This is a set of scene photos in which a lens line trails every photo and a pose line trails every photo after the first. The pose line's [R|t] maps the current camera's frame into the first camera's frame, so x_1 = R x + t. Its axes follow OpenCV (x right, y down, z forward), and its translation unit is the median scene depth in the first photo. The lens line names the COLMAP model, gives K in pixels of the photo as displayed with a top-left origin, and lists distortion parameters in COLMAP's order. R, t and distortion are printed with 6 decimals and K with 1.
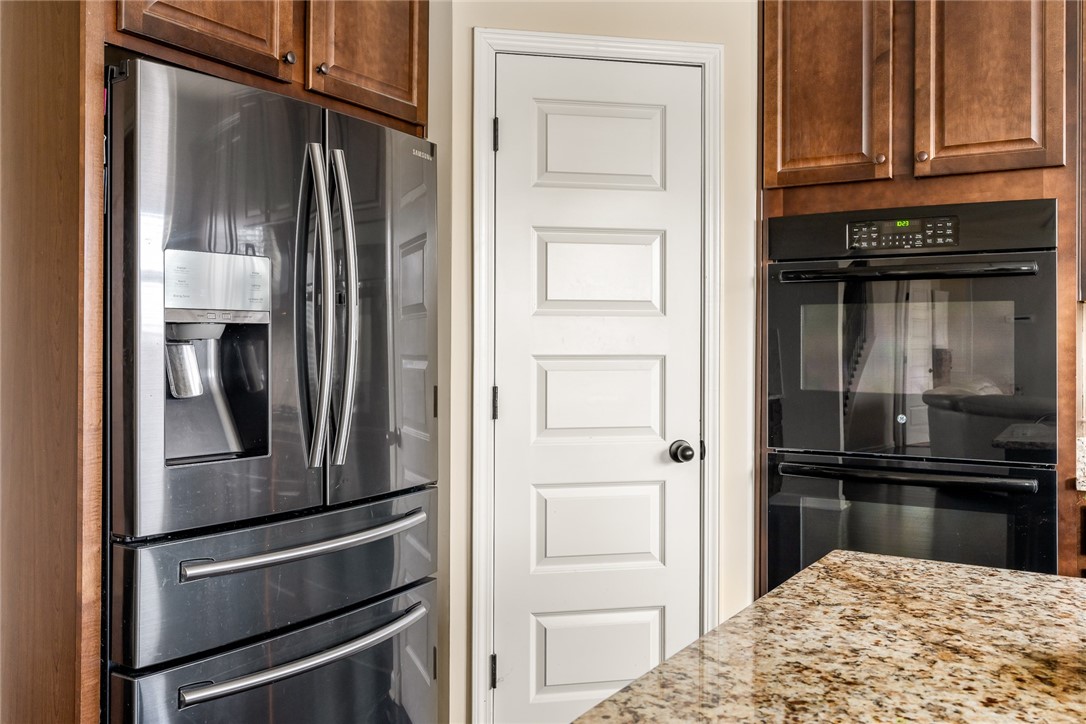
lens RADIAL K [[970.5, 0, 557.8], [0, 970.5, 342.2], [0, 0, 1]] dist [-0.005378, 0.000631]
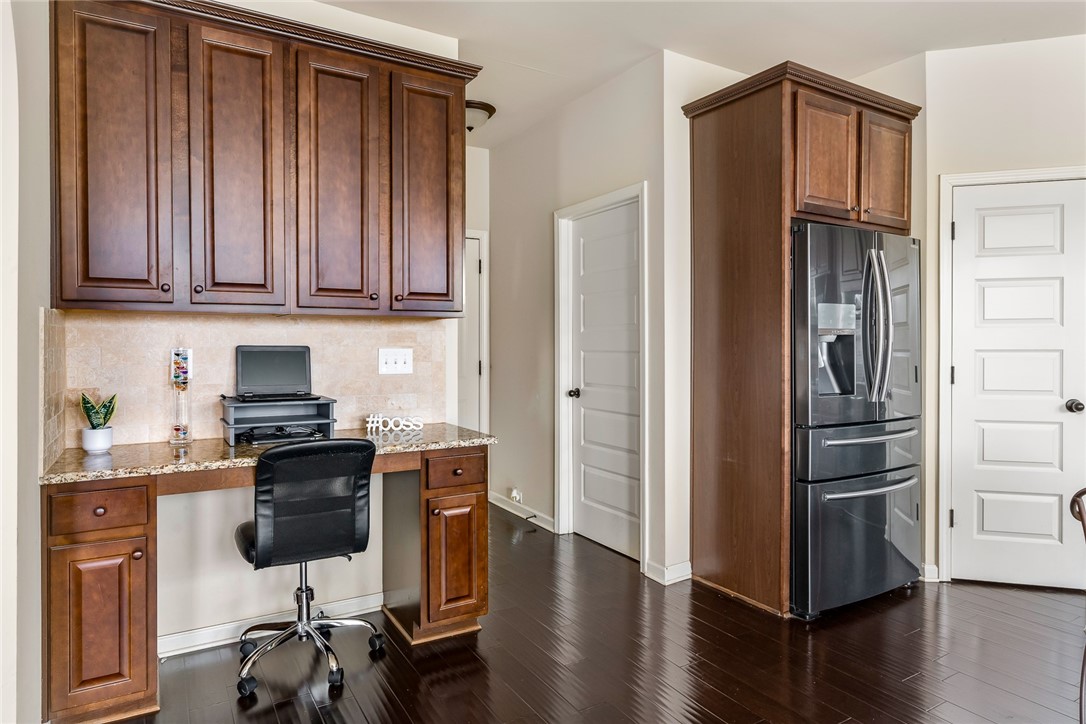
lens RADIAL K [[654.6, 0, 544.9], [0, 654.6, 351.0], [0, 0, 1]] dist [-0.006475, -0.004176]
pose [[0.884007, -0.000336, -0.467473, -0.172295], [0.005737, 0.999932, 0.010130, -0.000849], [0.467438, -0.011637, 0.883949, -0.476846]]
